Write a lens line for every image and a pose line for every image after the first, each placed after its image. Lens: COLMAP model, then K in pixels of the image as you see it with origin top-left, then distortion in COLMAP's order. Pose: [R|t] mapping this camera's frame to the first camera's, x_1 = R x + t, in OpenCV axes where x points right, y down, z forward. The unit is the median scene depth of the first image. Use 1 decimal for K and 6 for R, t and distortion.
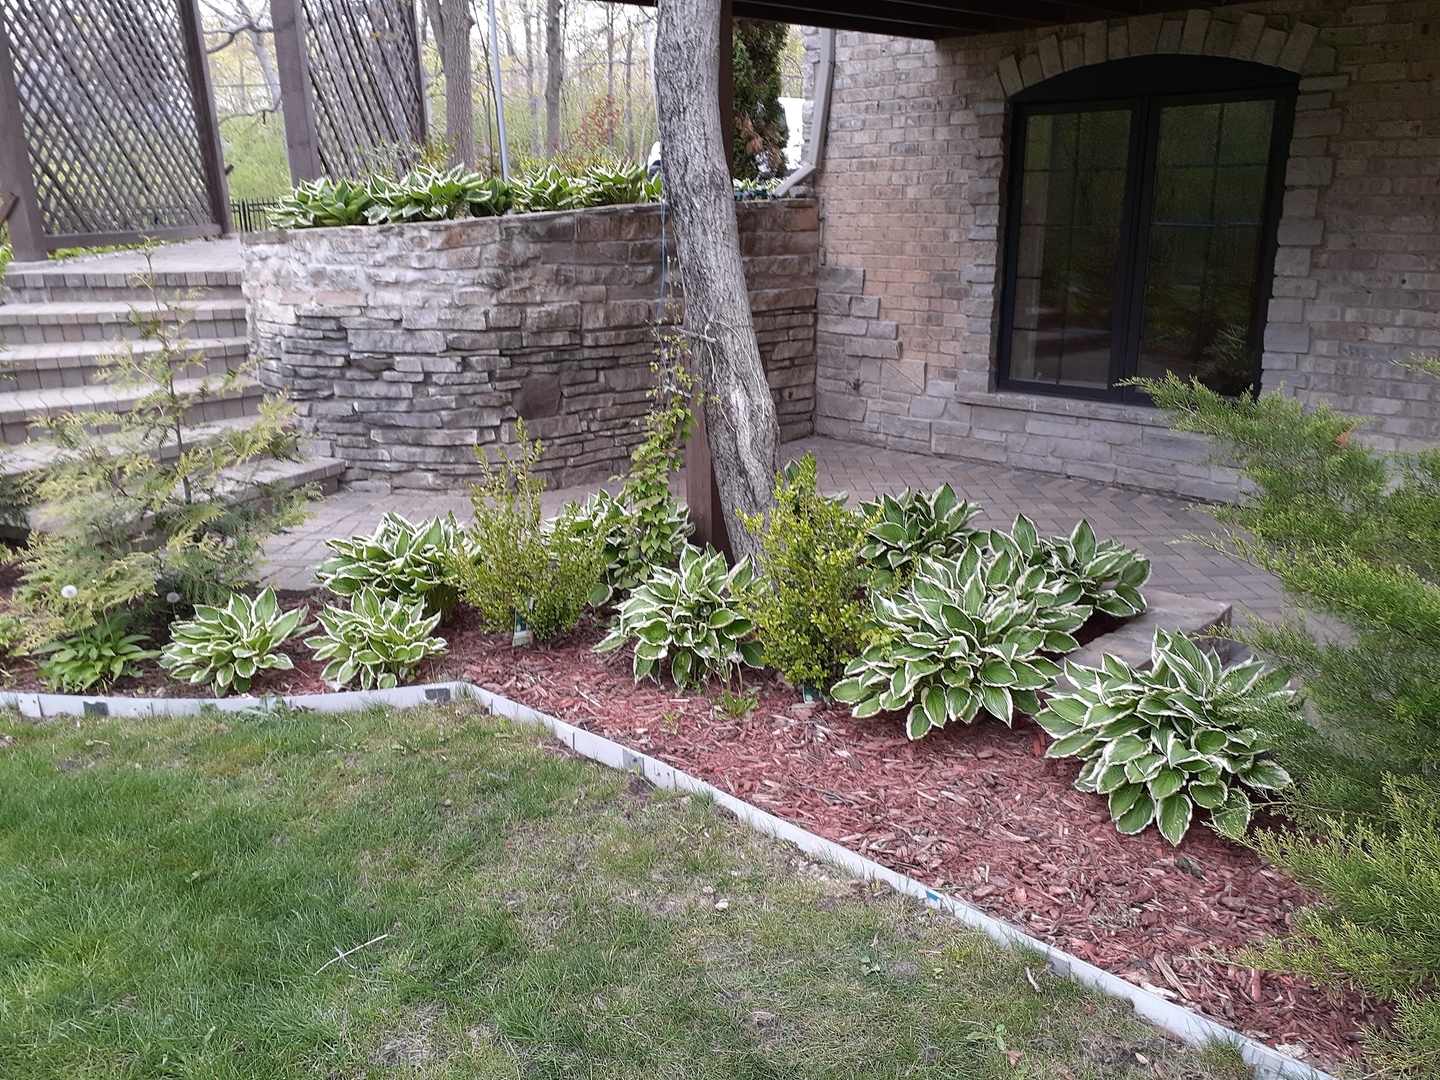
lens RADIAL K [[1151.9, 0, 720.0], [0, 1151.9, 540.0], [0, 0, 1]] dist [0.041205, -0.006980]
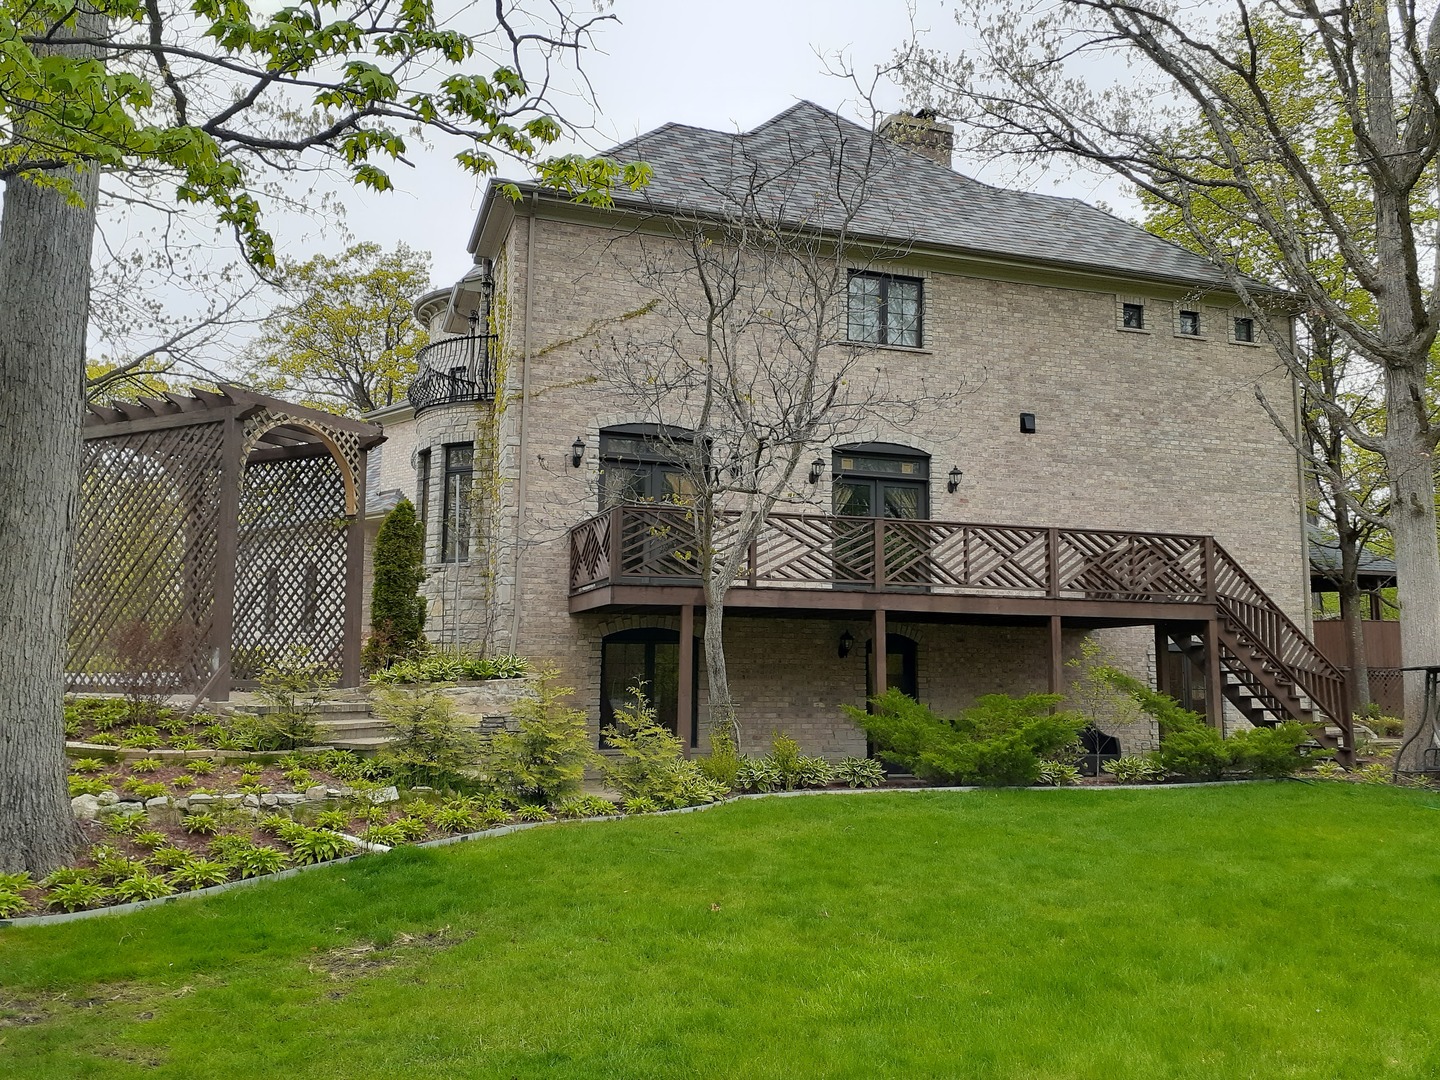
lens RADIAL K [[1151.9, 0, 720.0], [0, 1151.9, 540.0], [0, 0, 1]] dist [0.041205, -0.006980]
pose [[0.460541, 0.119658, 0.879536, -1.930952], [0.247679, 0.934193, -0.256783, 0.153937], [-0.852383, 0.336102, 0.400598, -0.356643]]
